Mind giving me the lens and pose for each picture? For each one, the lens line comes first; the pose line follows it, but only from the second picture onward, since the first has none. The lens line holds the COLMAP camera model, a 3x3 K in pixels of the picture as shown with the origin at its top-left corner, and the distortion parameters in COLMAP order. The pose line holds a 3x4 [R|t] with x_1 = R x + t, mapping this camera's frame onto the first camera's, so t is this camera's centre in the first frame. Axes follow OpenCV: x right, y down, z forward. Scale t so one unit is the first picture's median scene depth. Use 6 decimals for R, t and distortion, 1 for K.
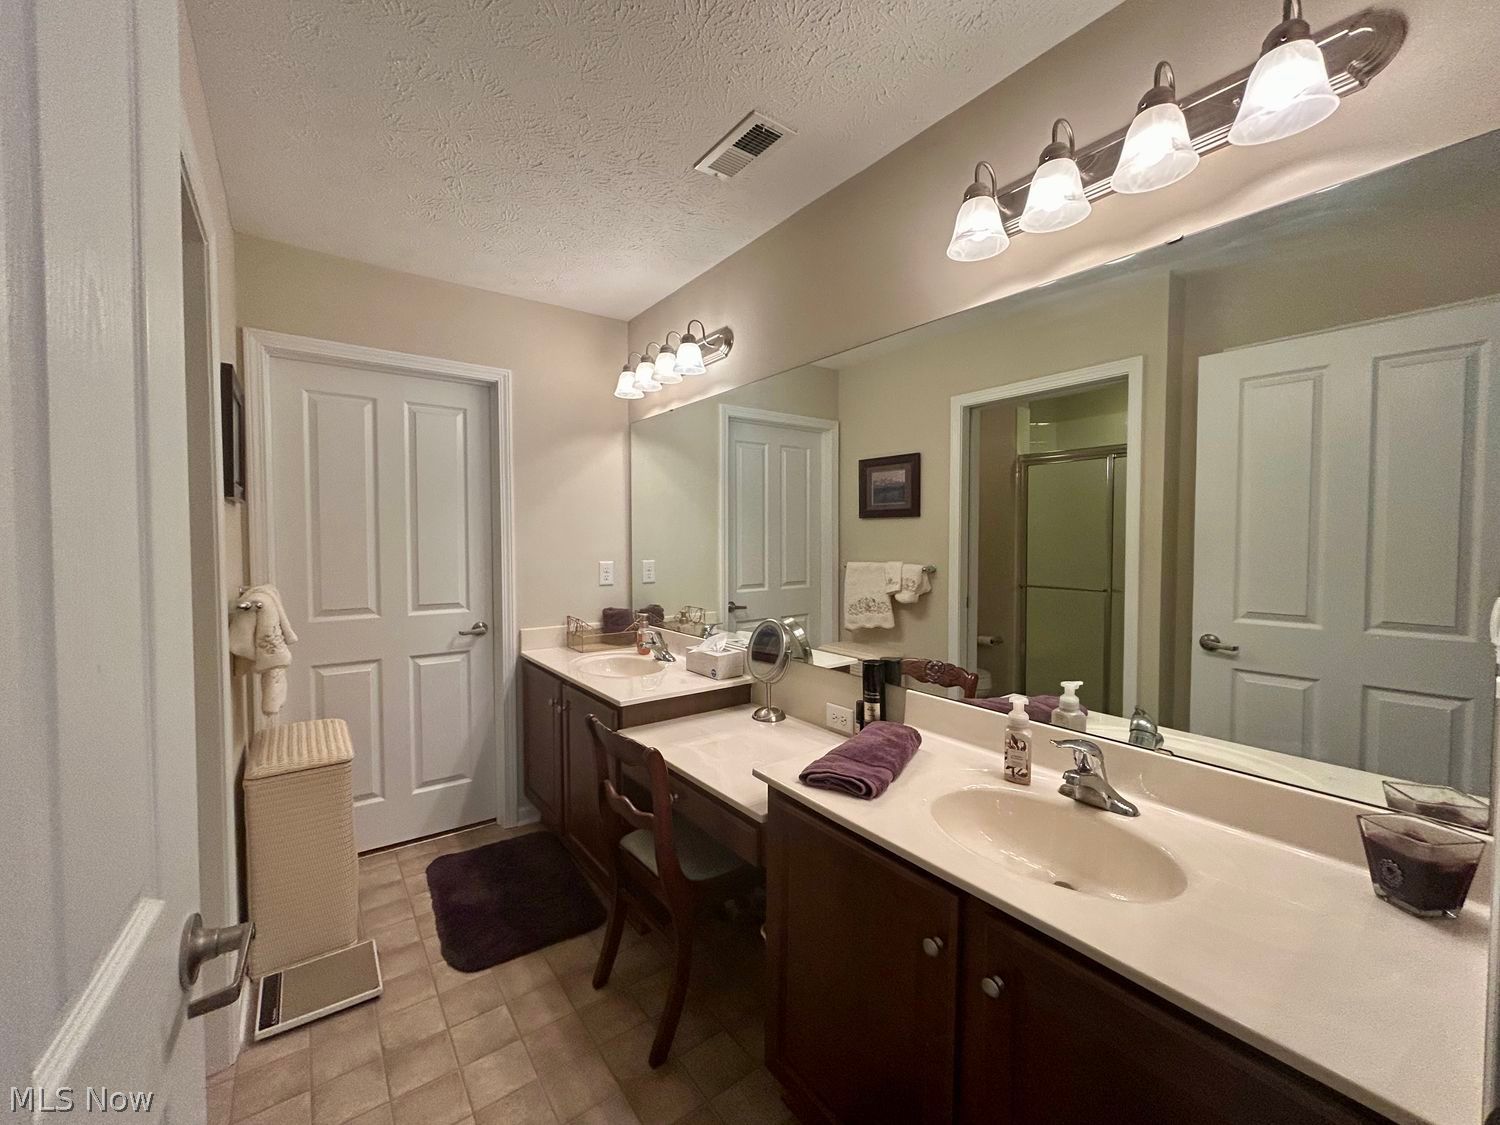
lens RADIAL K [[604.2, 0, 749.6], [0, 604.2, 559.5], [0, 0, 1]] dist [-0.000769, 0.000184]
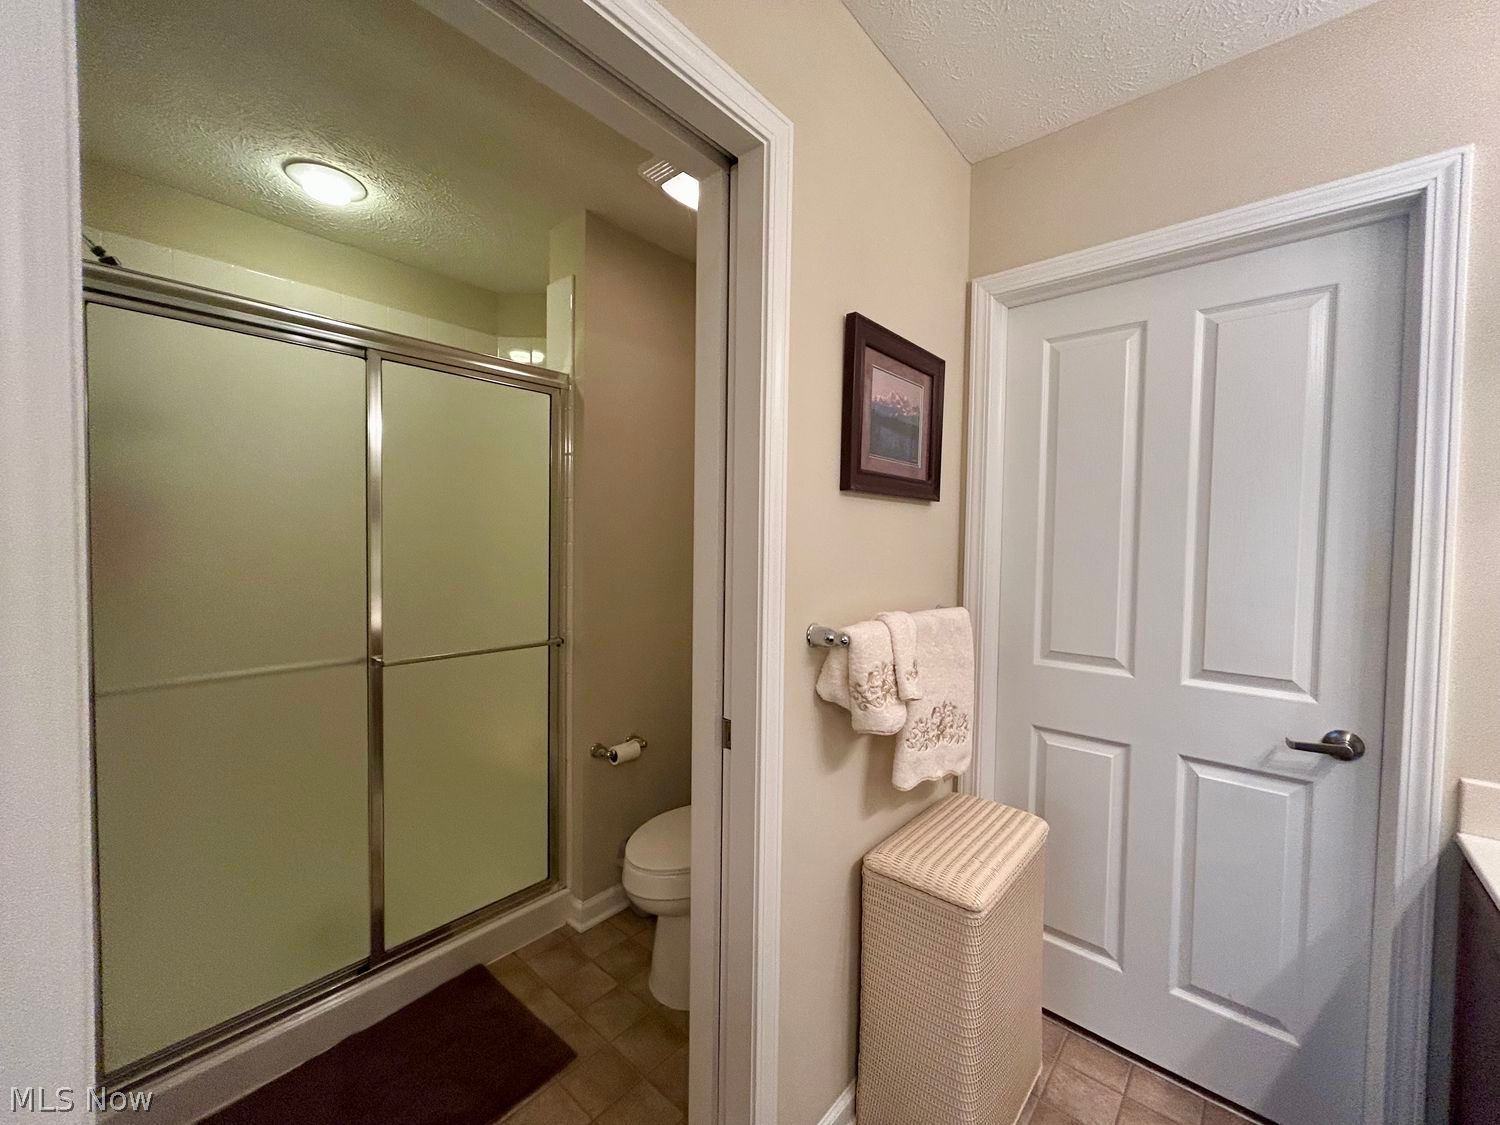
lens RADIAL K [[604.2, 0, 749.6], [0, 604.2, 559.5], [0, 0, 1]] dist [-0.000769, 0.000184]
pose [[0.205461, 0.033782, -0.978082, -0.087346], [-0.048806, 0.998514, 0.024235, -0.018696], [0.977448, 0.042757, 0.206805, 0.453317]]
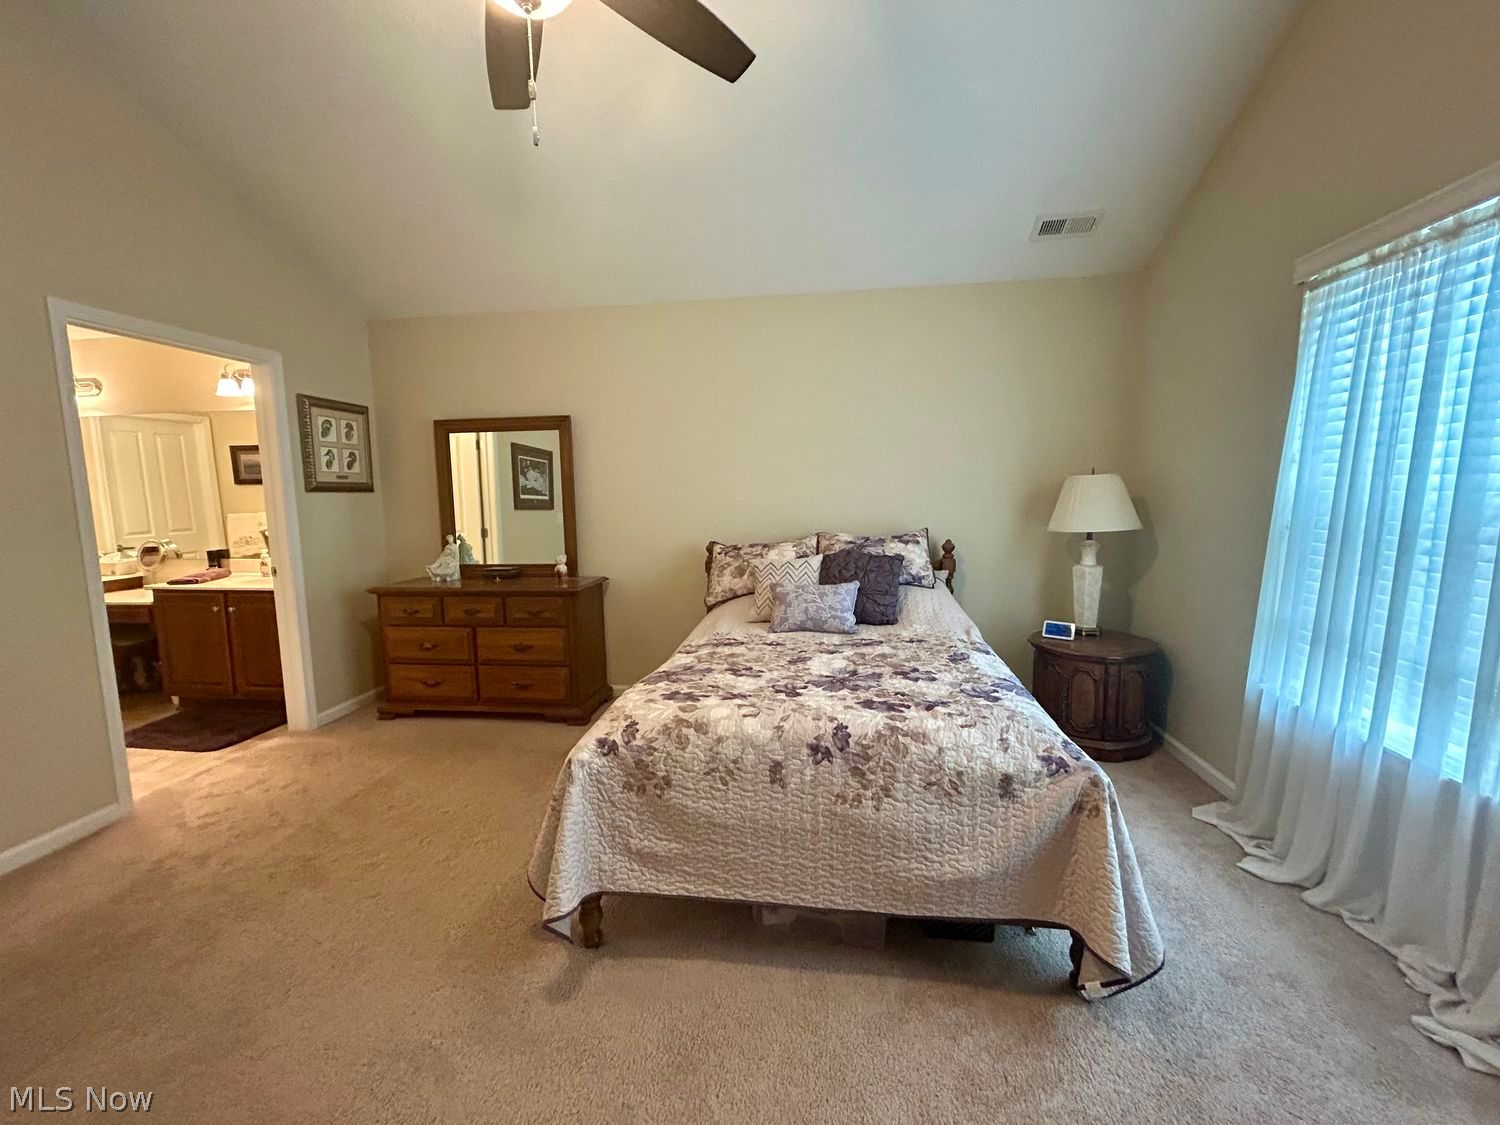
lens RADIAL K [[598.7, 0, 749.4], [0, 598.7, 554.0], [0, 0, 1]] dist [-0.000940, -0.000133]
pose [[0.699094, -0.094633, 0.708740, 0.010471], [0.047750, 0.995169, 0.085778, 0.064493], [-0.713434, -0.026124, 0.700236, -1.651062]]
